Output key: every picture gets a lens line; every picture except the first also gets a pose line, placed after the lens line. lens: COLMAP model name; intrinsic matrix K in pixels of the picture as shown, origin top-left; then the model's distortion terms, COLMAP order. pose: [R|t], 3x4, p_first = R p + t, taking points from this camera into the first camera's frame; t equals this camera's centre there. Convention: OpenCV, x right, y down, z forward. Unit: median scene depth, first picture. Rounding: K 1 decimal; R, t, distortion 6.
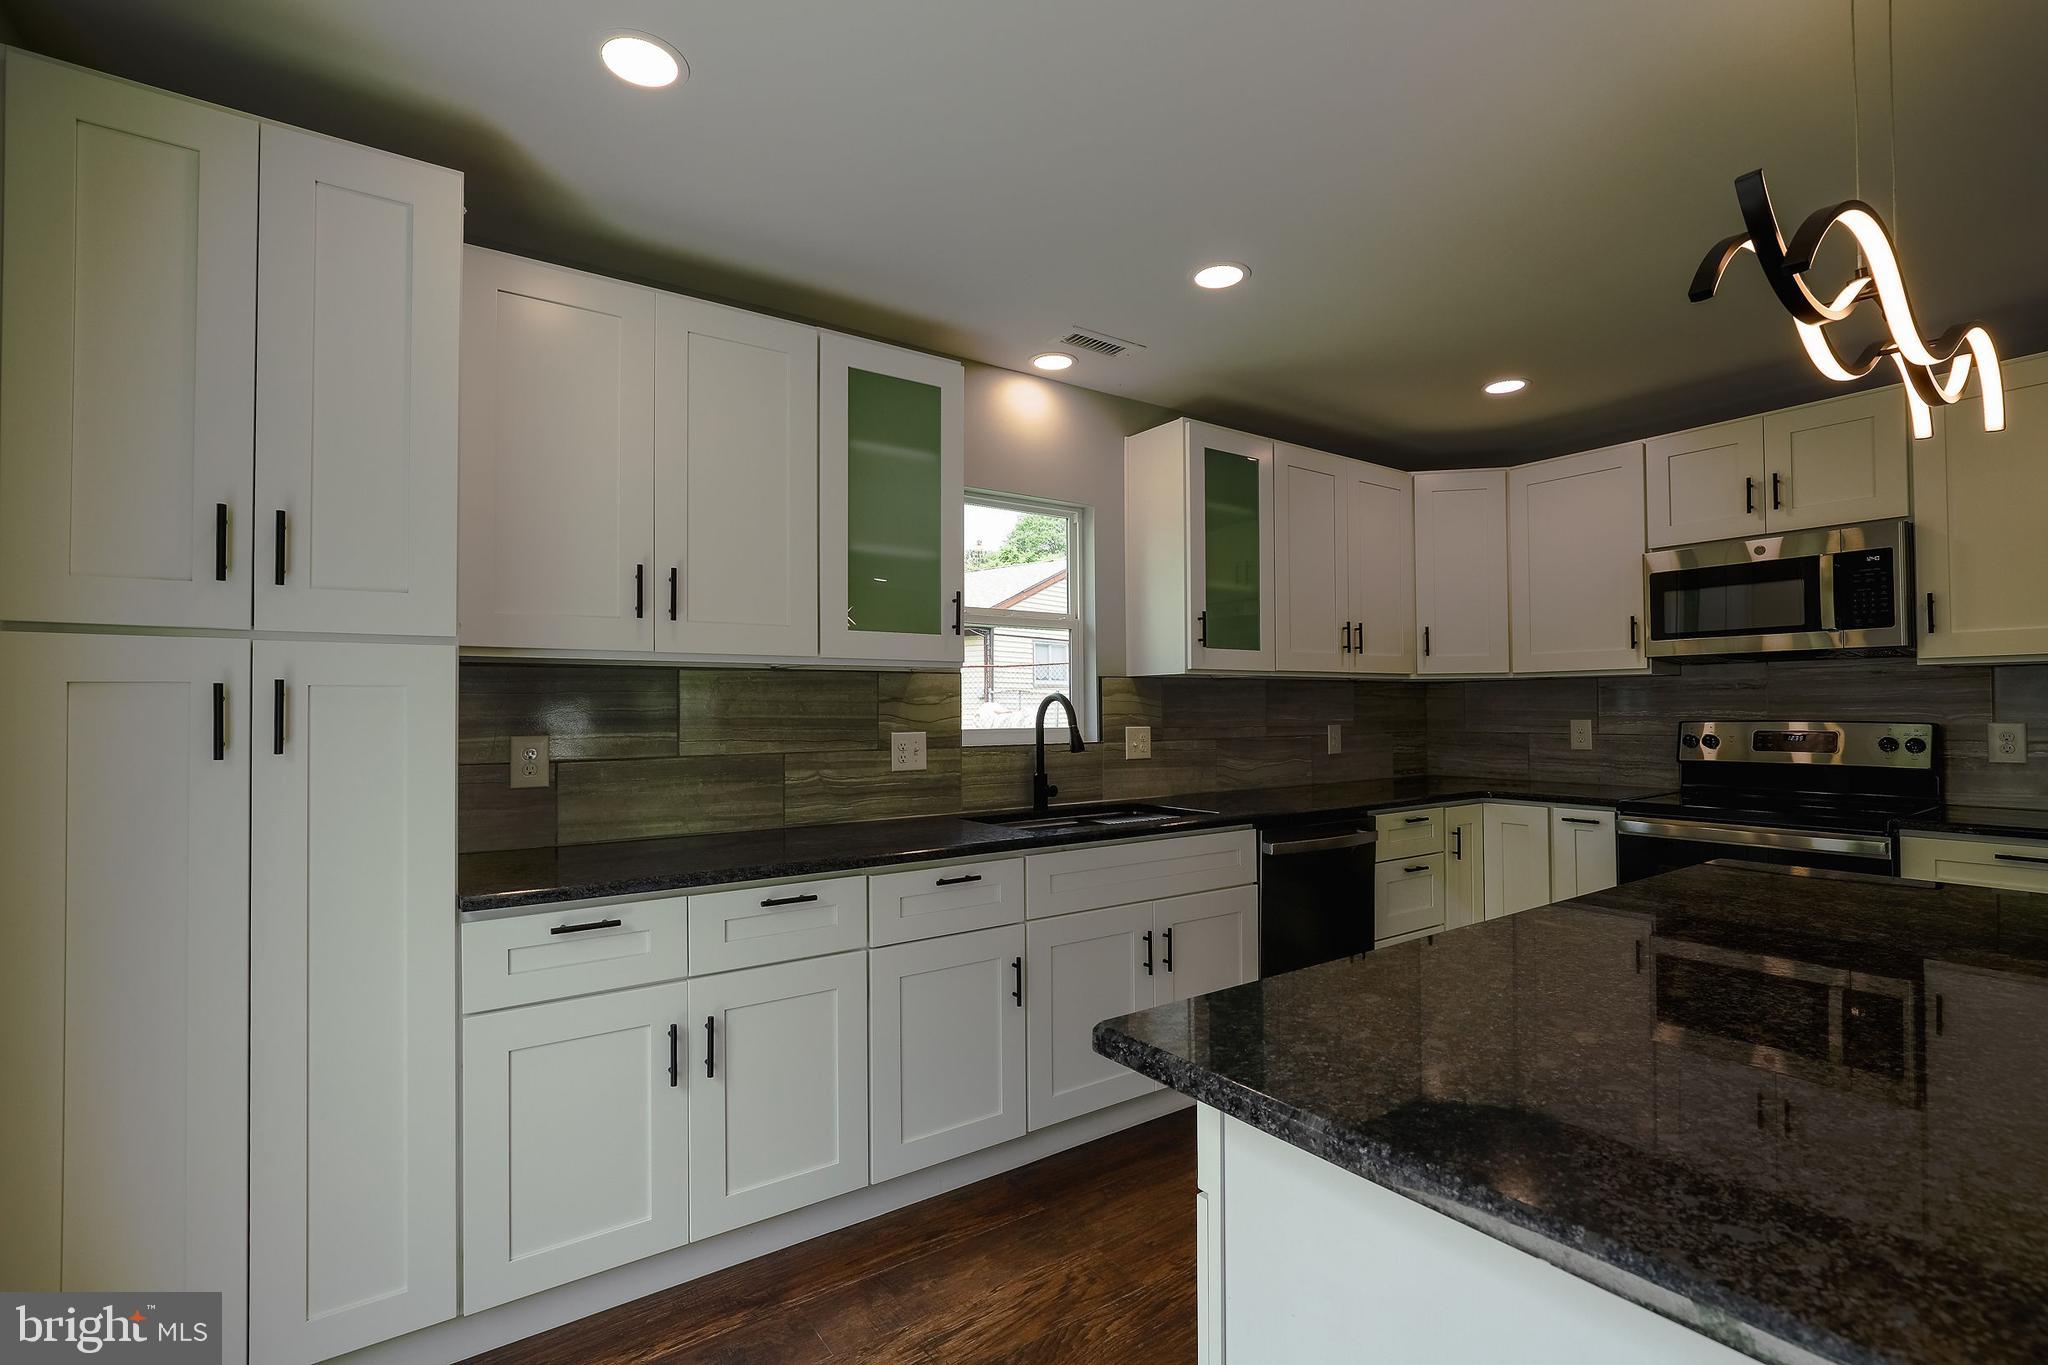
lens RADIAL K [[925.2, 0, 1025.1], [0, 925.2, 693.9], [0, 0, 1]] dist [-0.009506, -0.000377]
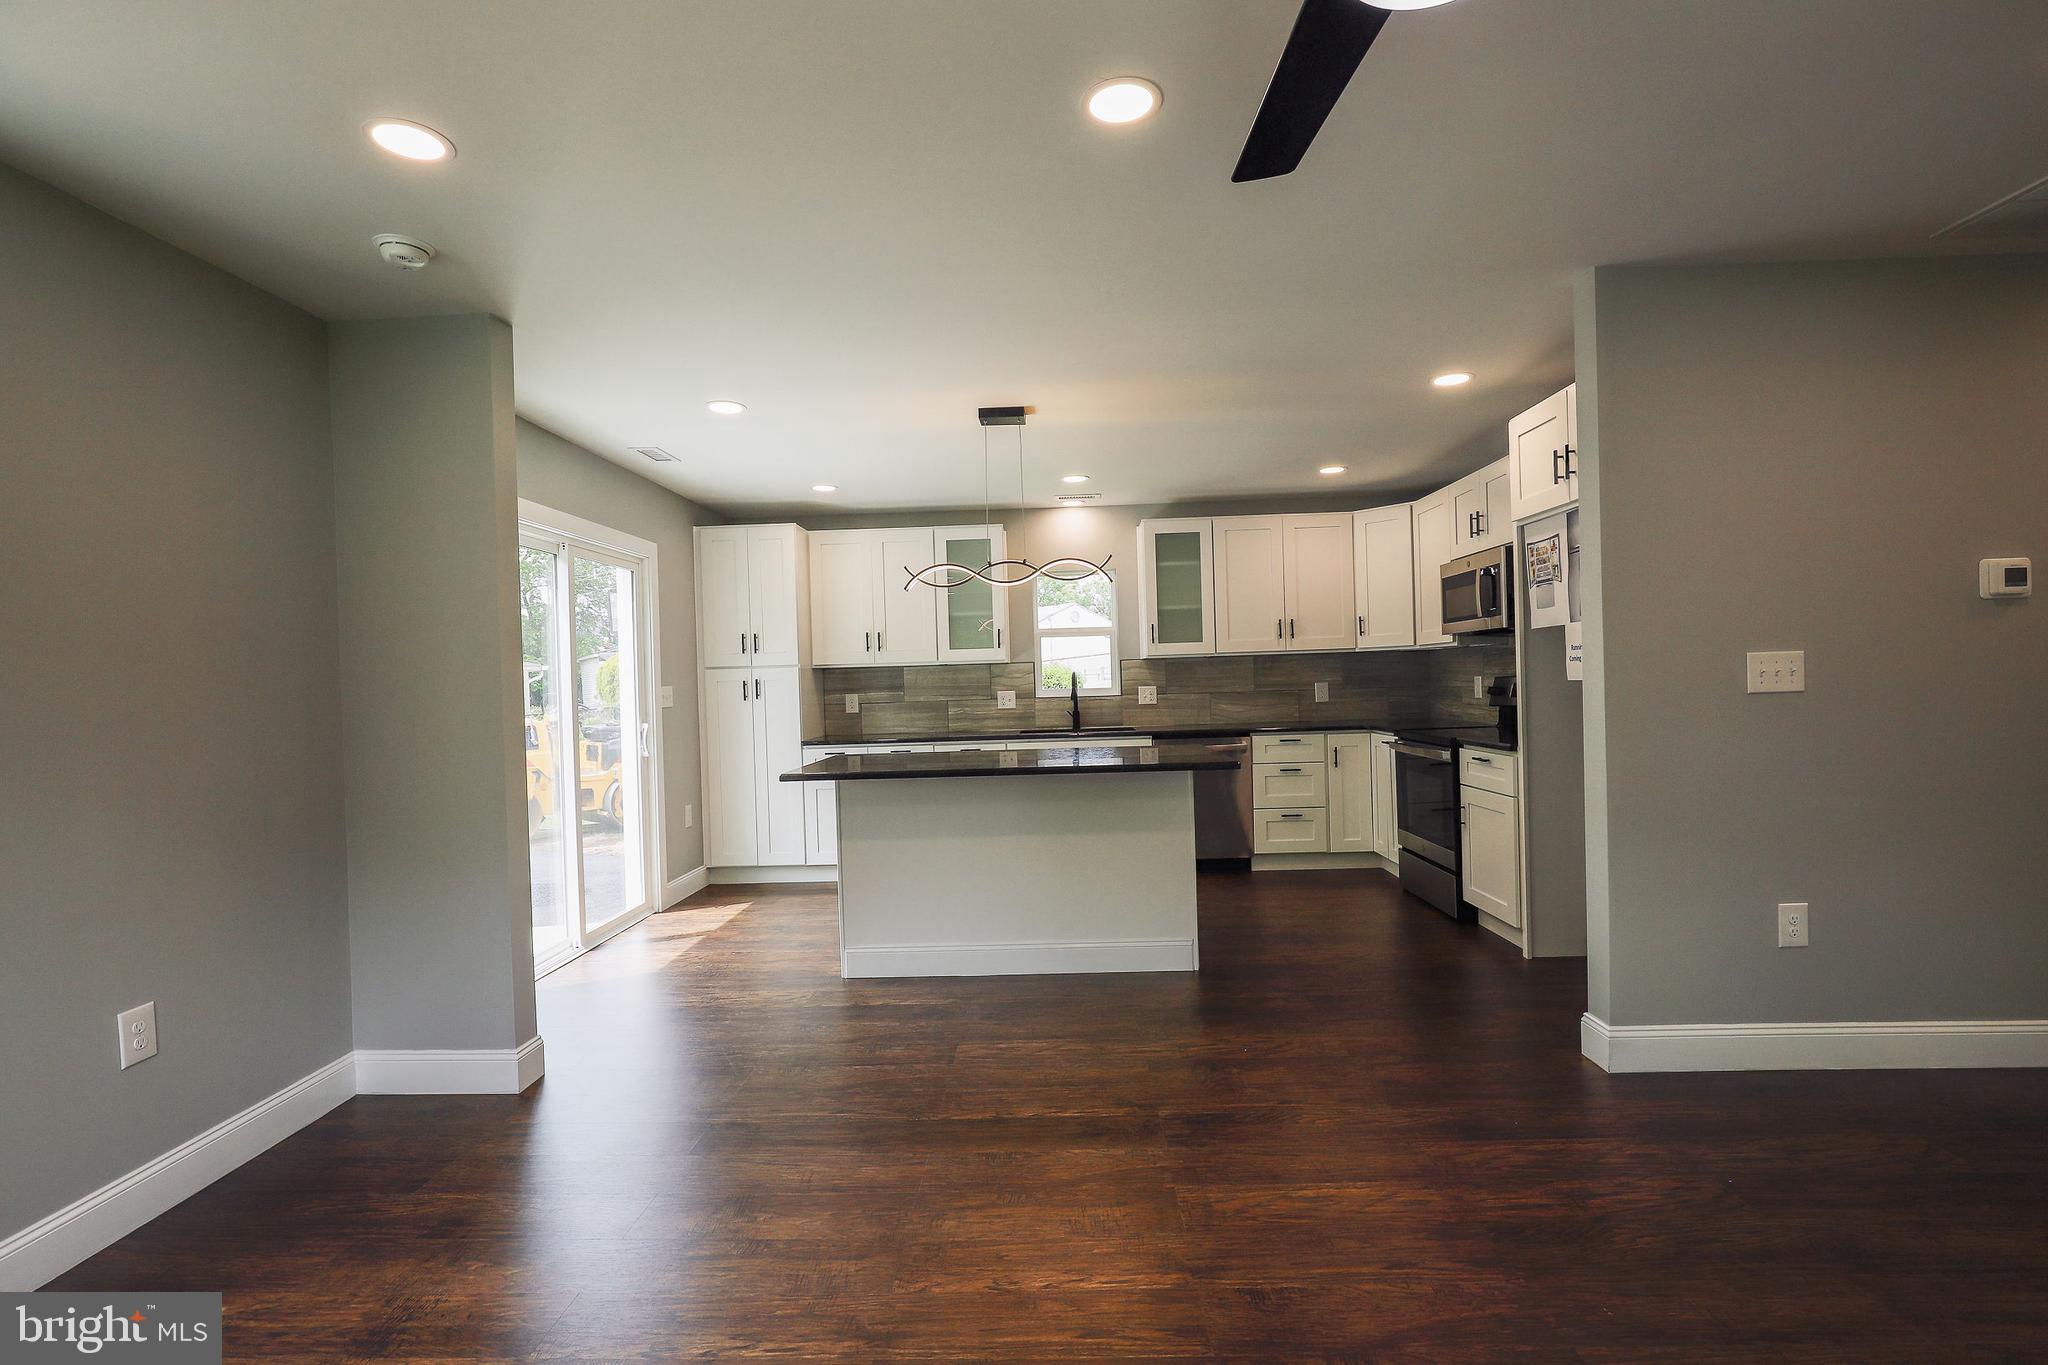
lens RADIAL K [[925.2, 0, 1025.1], [0, 925.2, 693.9], [0, 0, 1]] dist [-0.009506, -0.000377]
pose [[0.799998, -0.010058, -0.599919, 1.168569], [0.035971, 0.998865, 0.031220, -0.017381], [0.598924, -0.046555, 0.799452, -0.680554]]
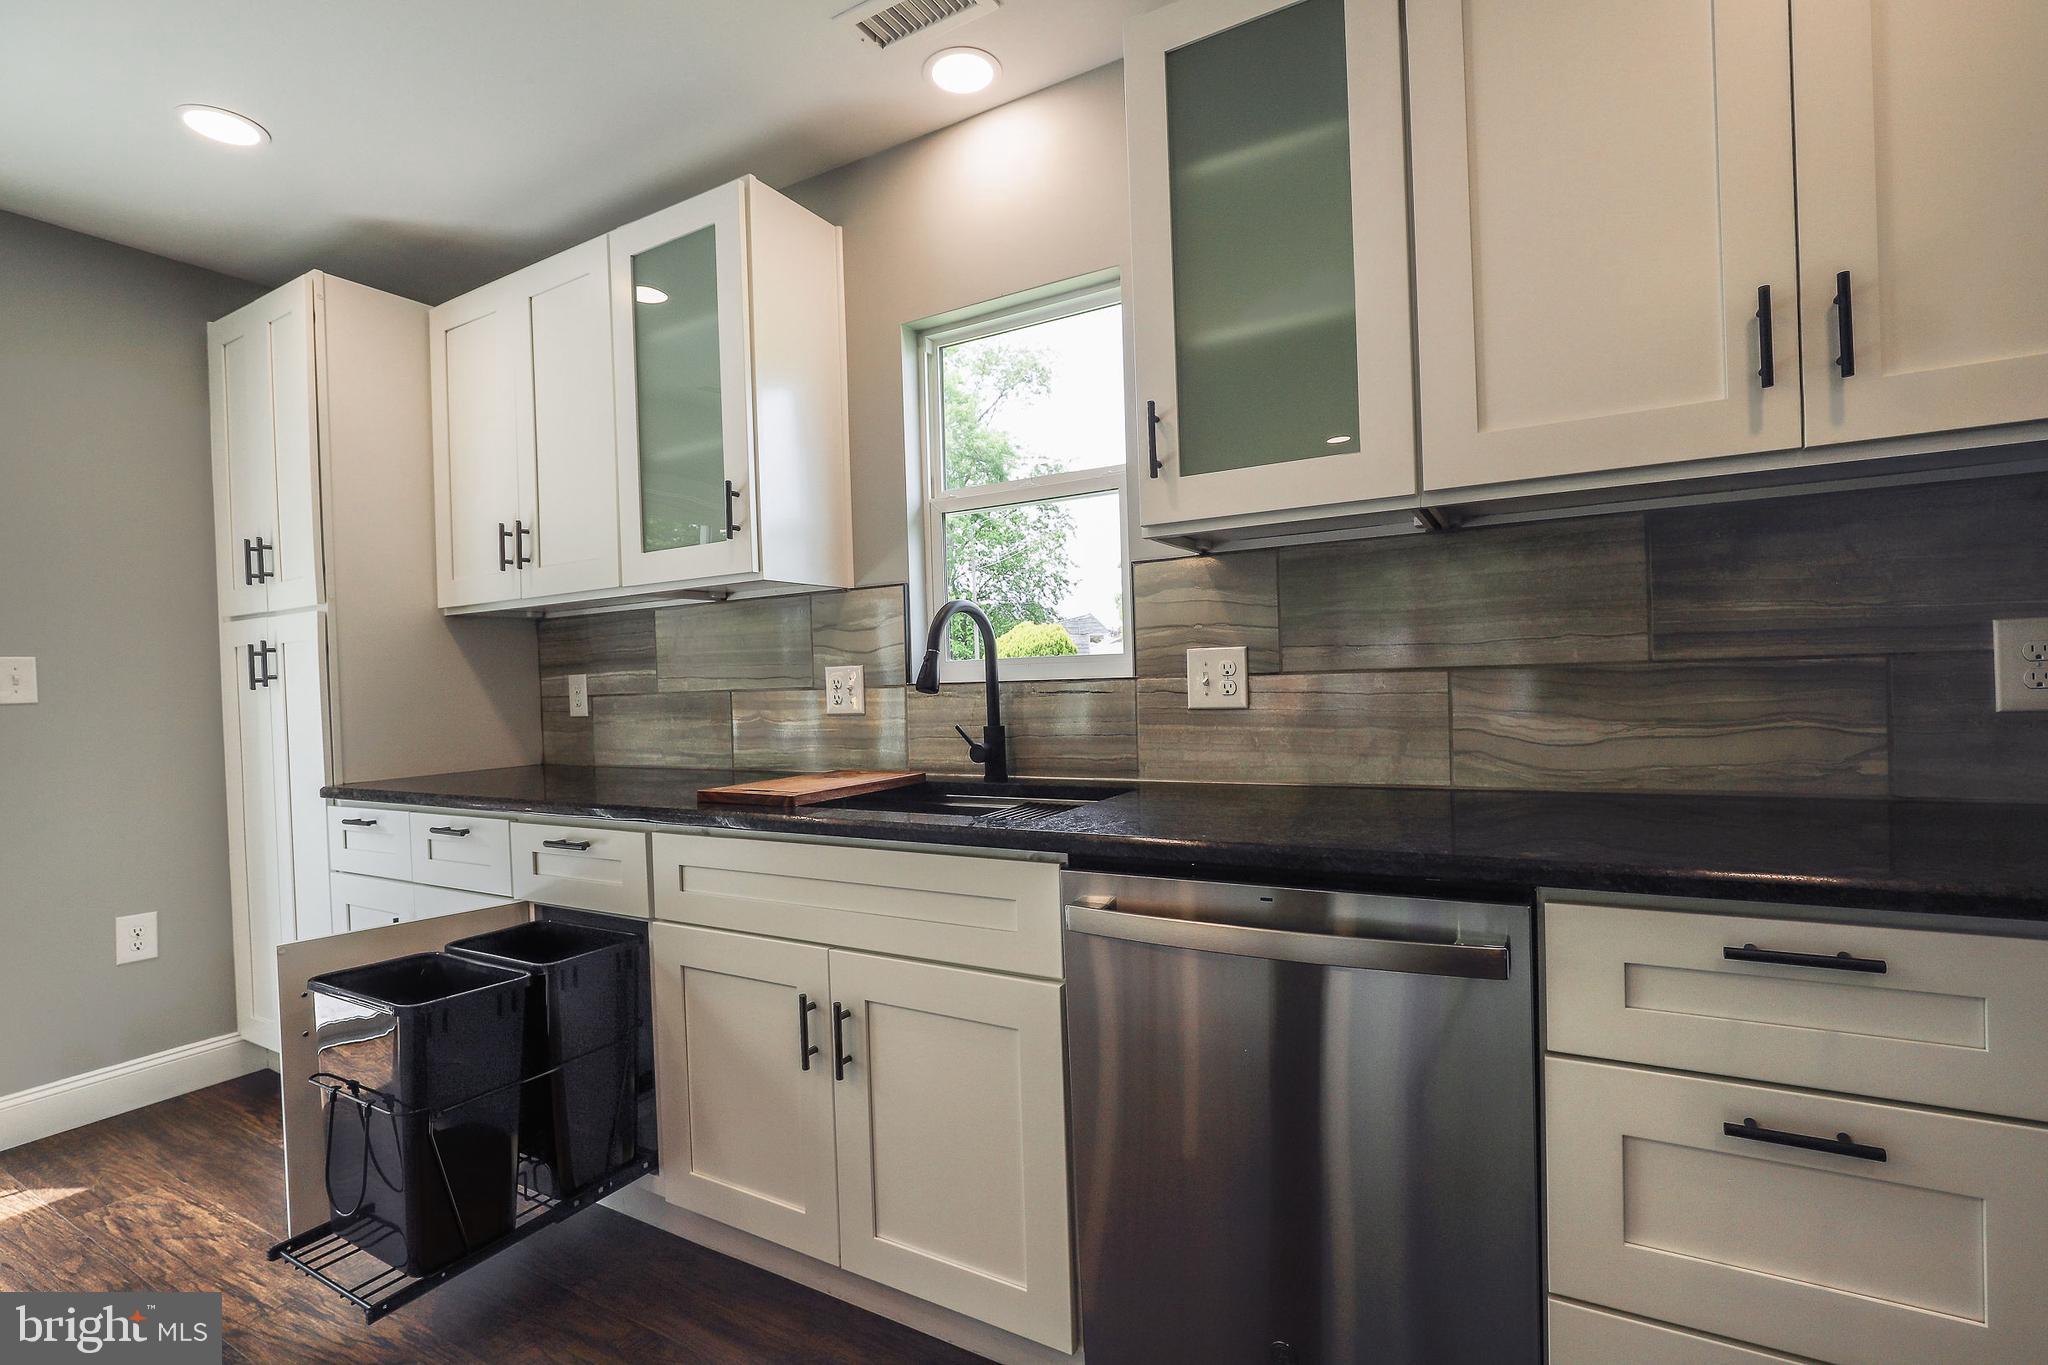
lens RADIAL K [[925.2, 0, 1025.1], [0, 925.2, 693.9], [0, 0, 1]] dist [-0.009506, -0.000377]
pose [[0.430069, 0.009878, -0.902742, 0.637182], [0.048190, 0.998263, 0.033880, 0.044452], [0.901509, -0.058074, 0.428846, 0.773268]]
